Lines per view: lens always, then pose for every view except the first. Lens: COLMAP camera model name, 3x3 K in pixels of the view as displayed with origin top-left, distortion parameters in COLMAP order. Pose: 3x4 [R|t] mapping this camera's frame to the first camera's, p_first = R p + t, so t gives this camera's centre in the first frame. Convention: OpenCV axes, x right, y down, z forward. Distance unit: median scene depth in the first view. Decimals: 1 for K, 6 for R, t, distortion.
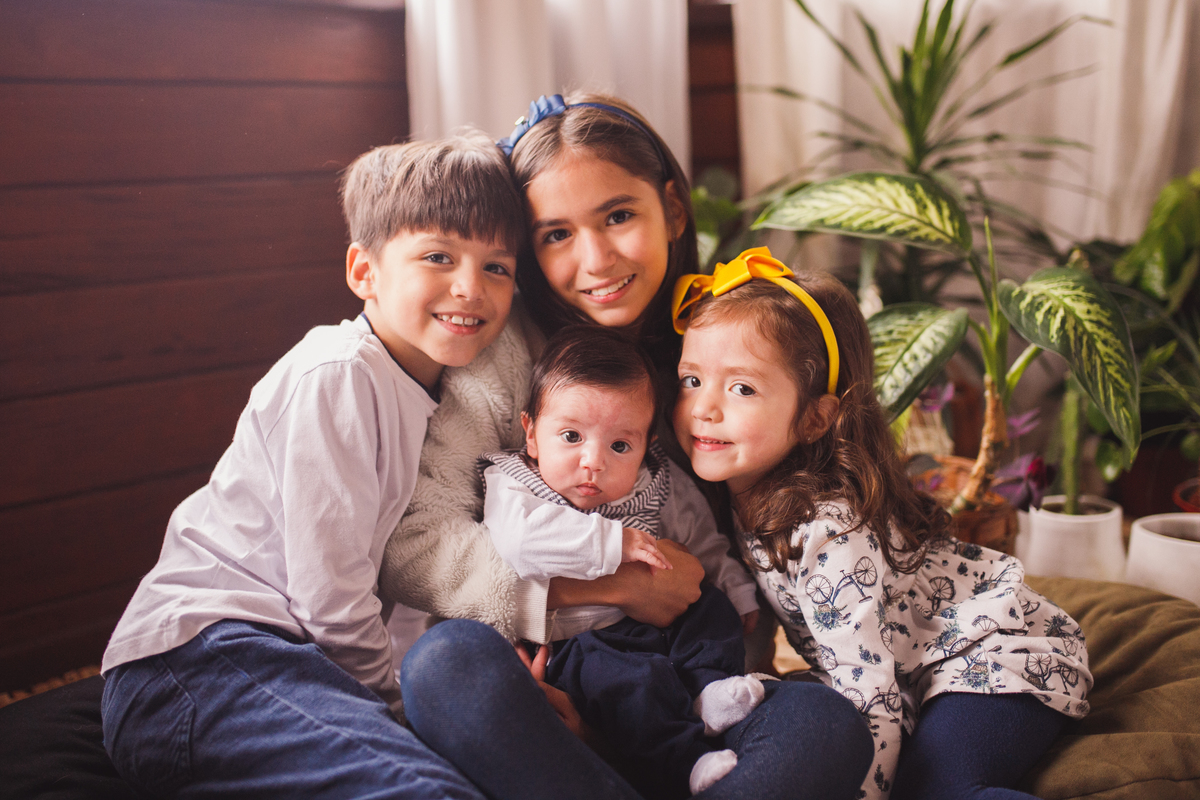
lens RADIAL K [[1283.6, 0, 600.0], [0, 1283.6, 400.0], [0, 0, 1]] dist [-0.011147, -0.003801]
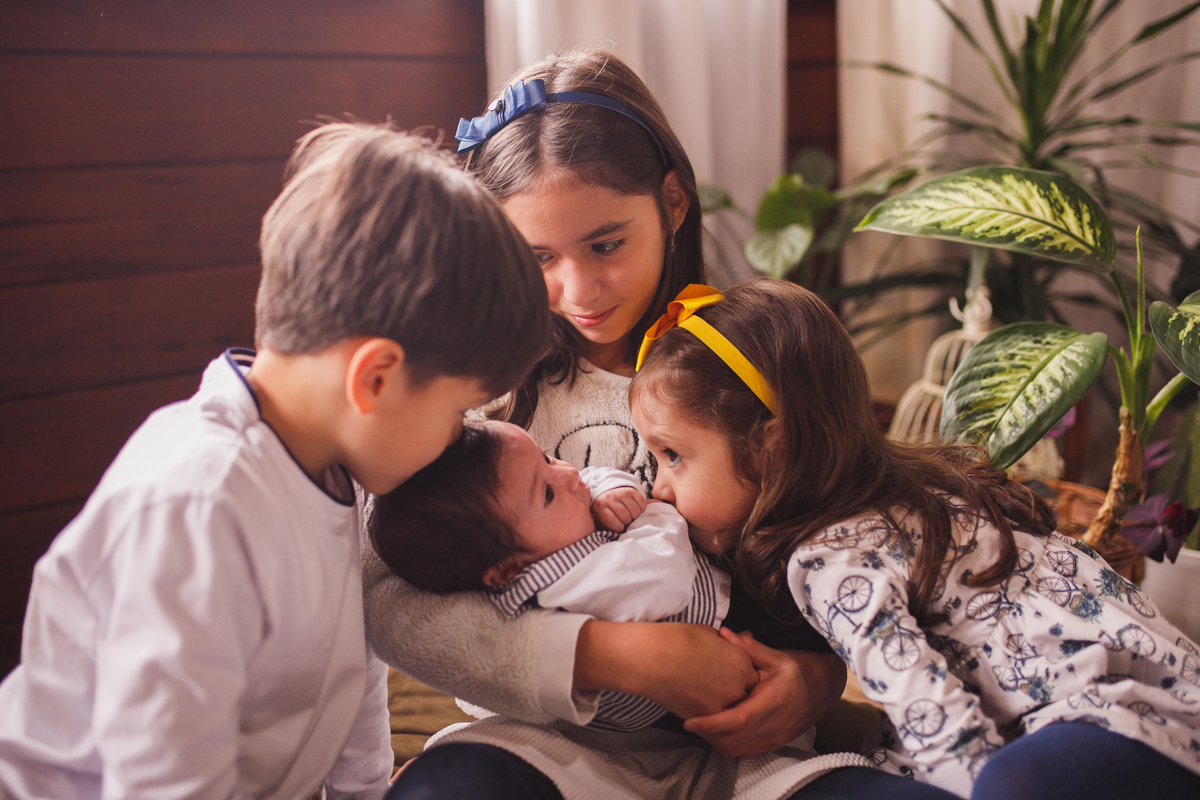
lens RADIAL K [[1210.3, 0, 600.0], [0, 1210.3, 400.0], [0, 0, 1]] dist [0.078424, 0.010760]
pose [[0.996590, 0.043705, -0.069988, 0.008655], [-0.041206, 0.998474, 0.036755, -0.040125], [0.071488, -0.033746, 0.996870, 0.151051]]
